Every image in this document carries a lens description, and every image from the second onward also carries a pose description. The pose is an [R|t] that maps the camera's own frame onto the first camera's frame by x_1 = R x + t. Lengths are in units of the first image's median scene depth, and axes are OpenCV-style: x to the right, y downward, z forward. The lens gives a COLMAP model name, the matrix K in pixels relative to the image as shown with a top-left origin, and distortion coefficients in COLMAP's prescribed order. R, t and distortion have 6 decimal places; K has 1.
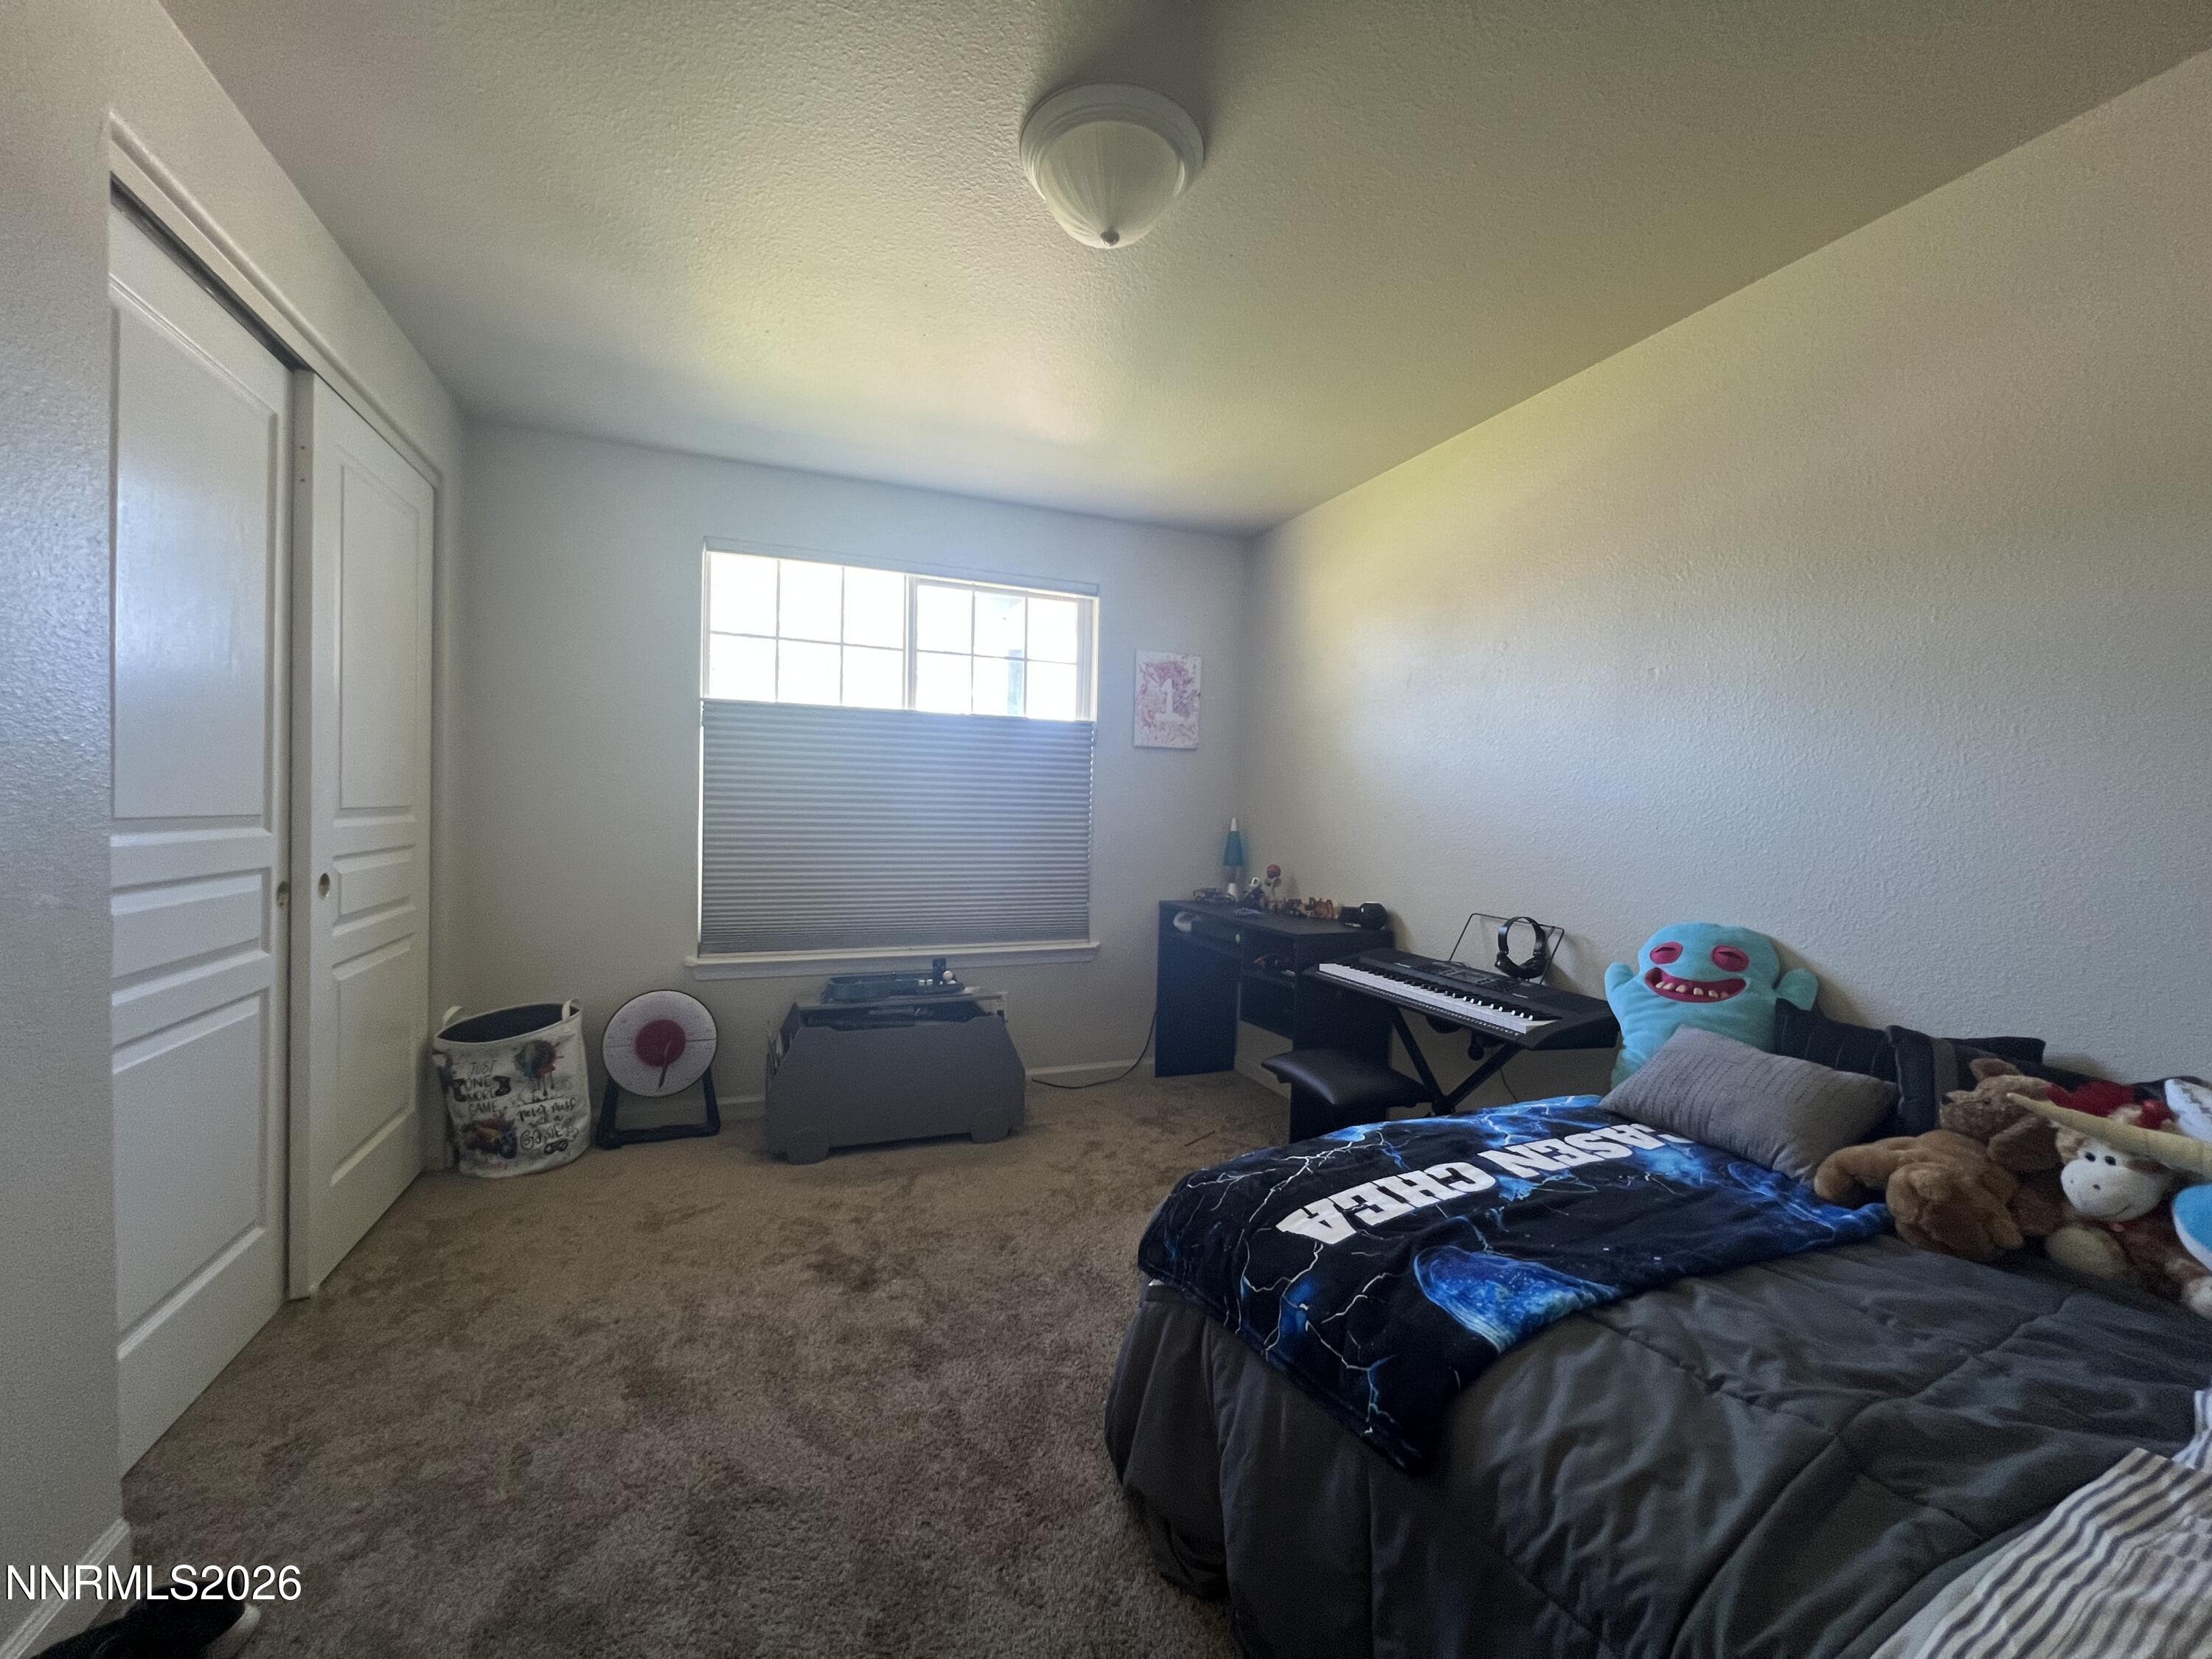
lens RADIAL K [[891.5, 0, 1108.9], [0, 891.5, 825.6], [0, 0, 1]] dist [-0.001649, -0.000393]
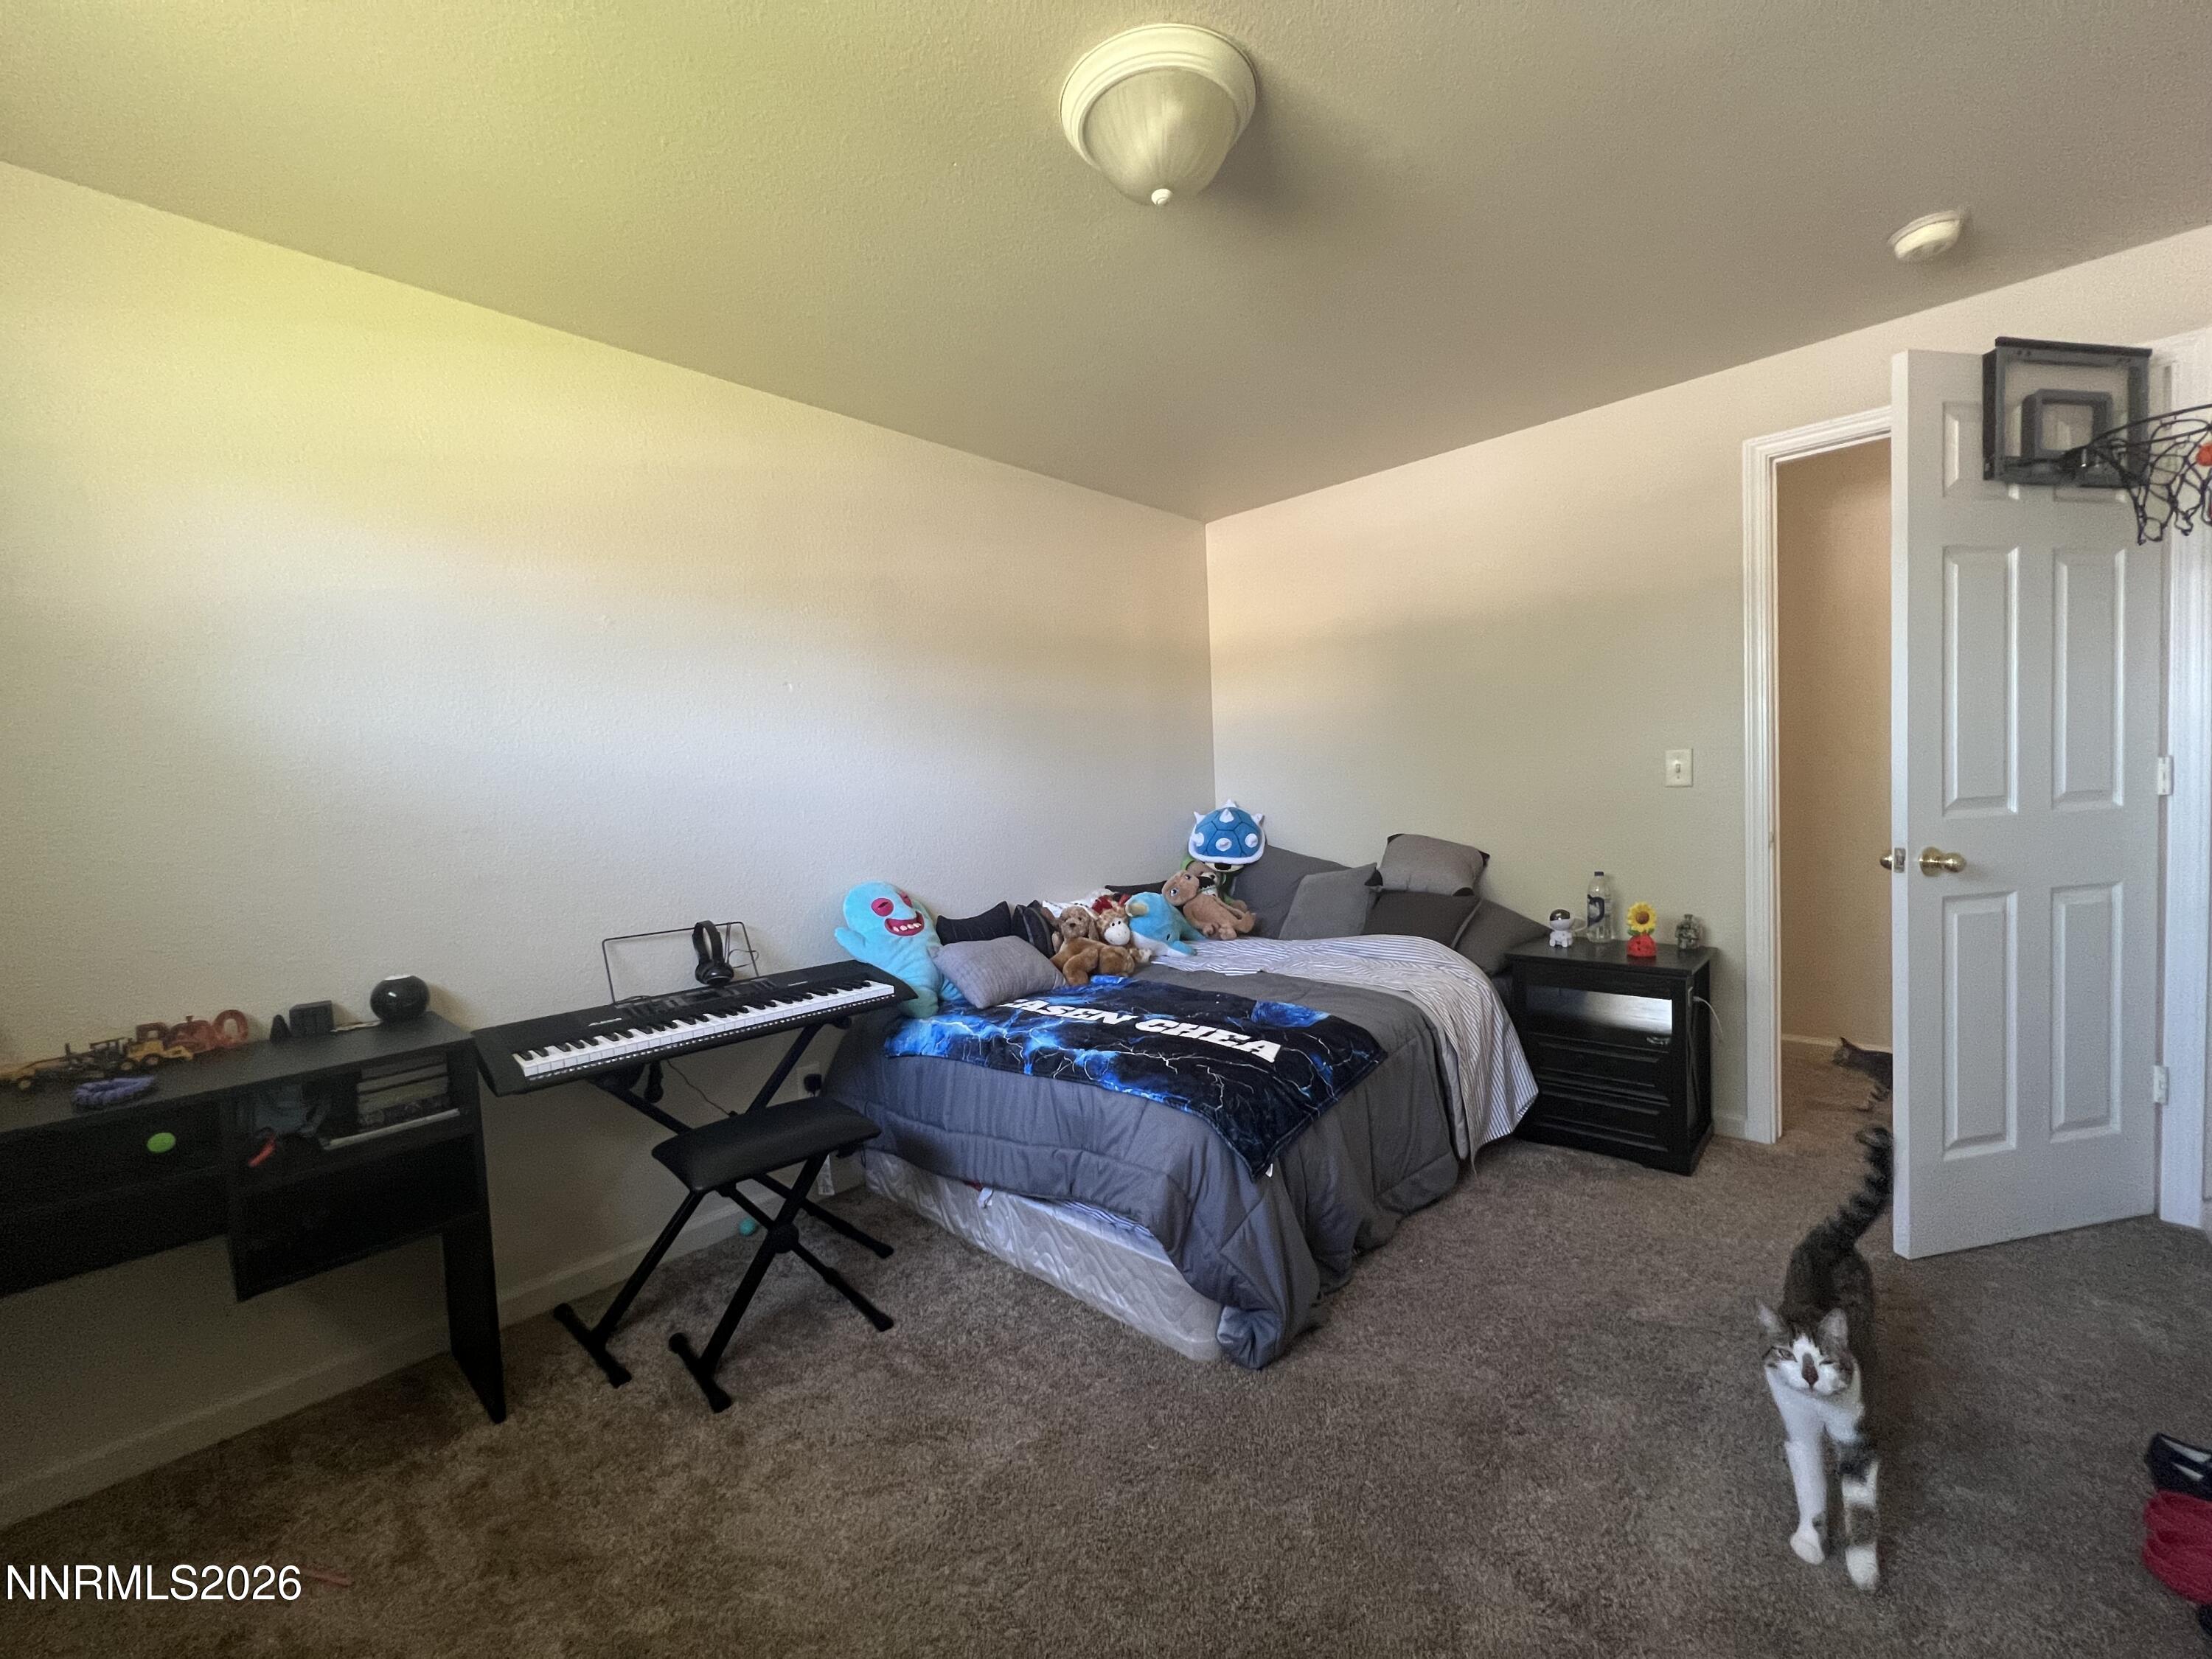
lens RADIAL K [[891.5, 0, 1104.4], [0, 891.5, 828.7], [0, 0, 1]] dist [-0.001649, -0.000393]
pose [[-0.412794, -0.034537, 0.910169, -0.920989], [0.066268, 0.995494, 0.067830, -0.047528], [-0.908410, 0.088315, -0.408645, 1.639605]]
